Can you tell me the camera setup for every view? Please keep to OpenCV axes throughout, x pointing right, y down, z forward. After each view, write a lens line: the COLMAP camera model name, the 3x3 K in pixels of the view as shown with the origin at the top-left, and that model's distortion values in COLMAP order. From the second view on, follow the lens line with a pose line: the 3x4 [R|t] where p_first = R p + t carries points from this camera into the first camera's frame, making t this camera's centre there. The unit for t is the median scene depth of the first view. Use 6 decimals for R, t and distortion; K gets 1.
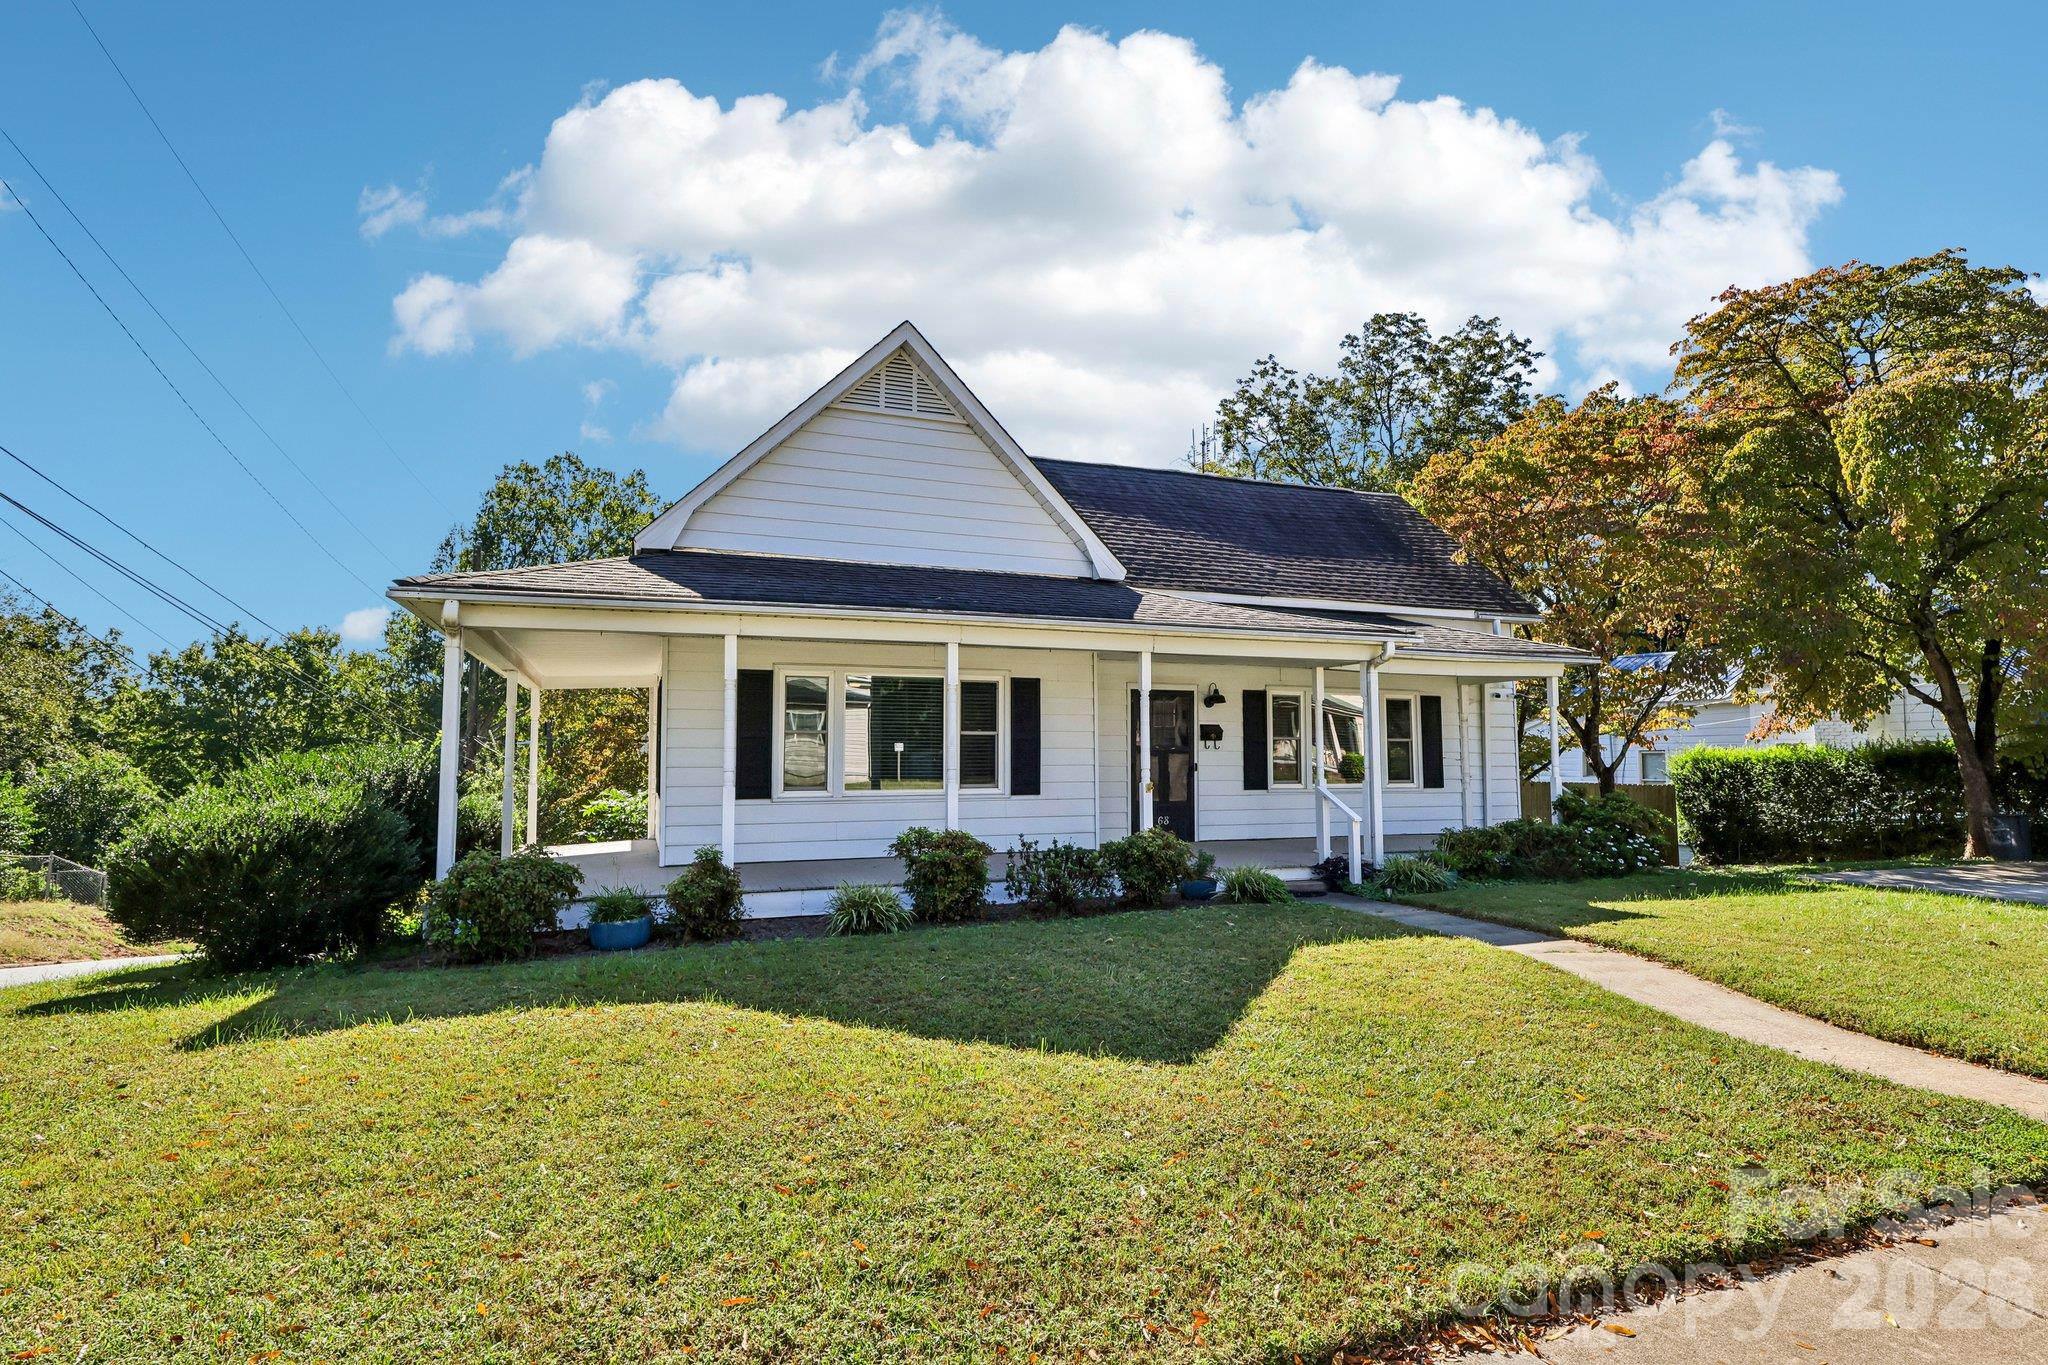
lens RADIAL K [[1086.5, 0, 1026.3], [0, 1086.5, 673.8], [0, 0, 1]] dist [-0.000436, -0.000045]
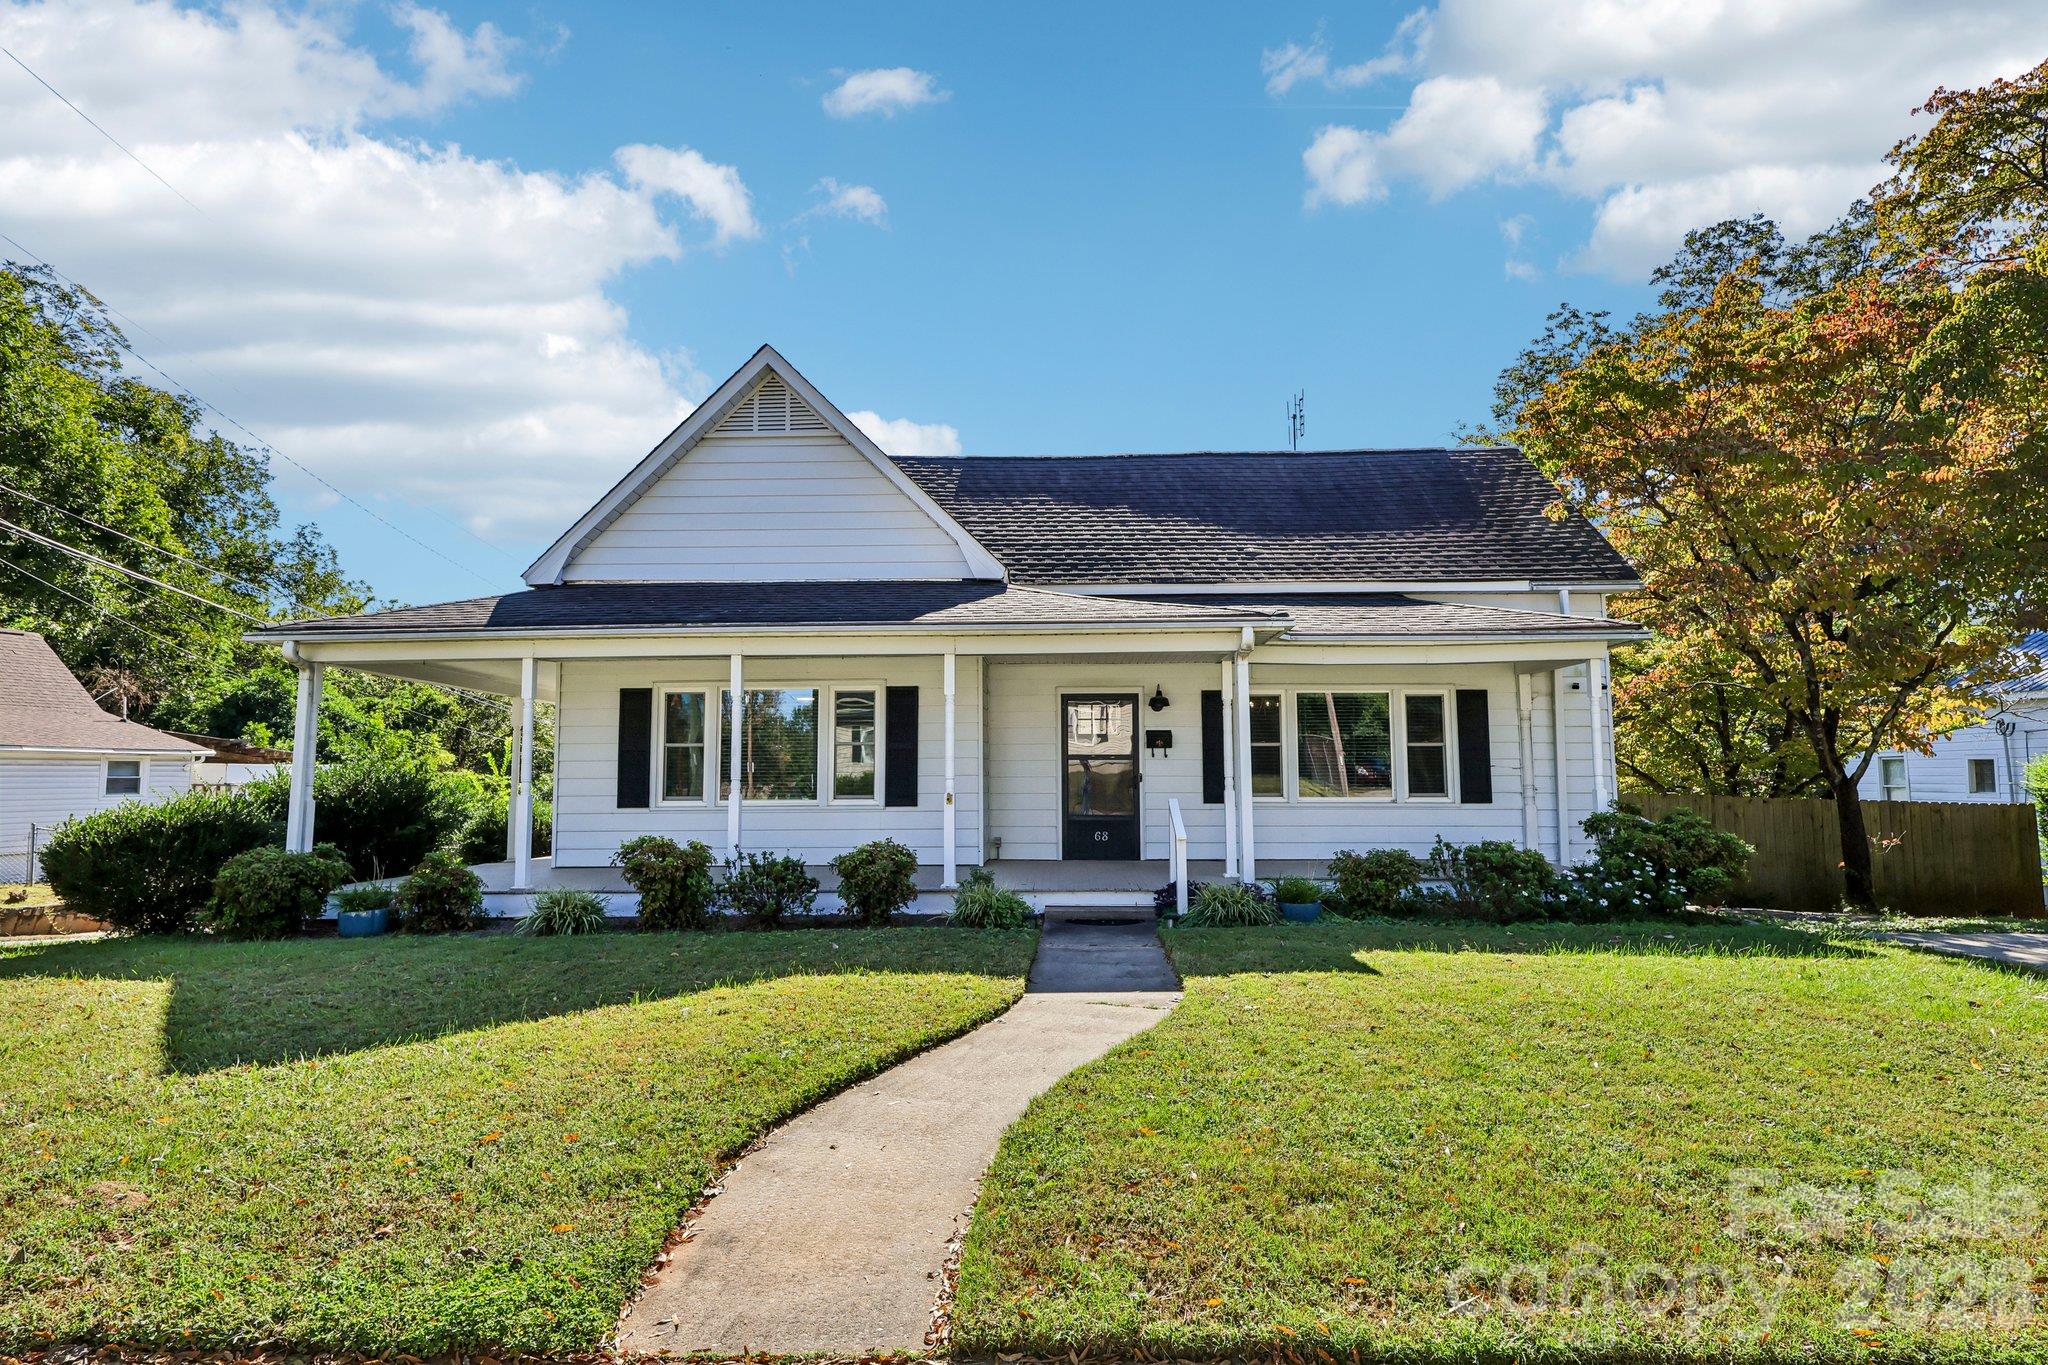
lens RADIAL K [[1041.4, 0, 1024.0], [0, 1041.4, 682.5], [0, 0, 1]] dist [0.000965, 0.000284]
pose [[0.911742, -0.036054, -0.409178, 0.424684], [0.035325, 0.999332, -0.009341, 0.011473], [0.409242, -0.005937, 0.912407, 0.165439]]
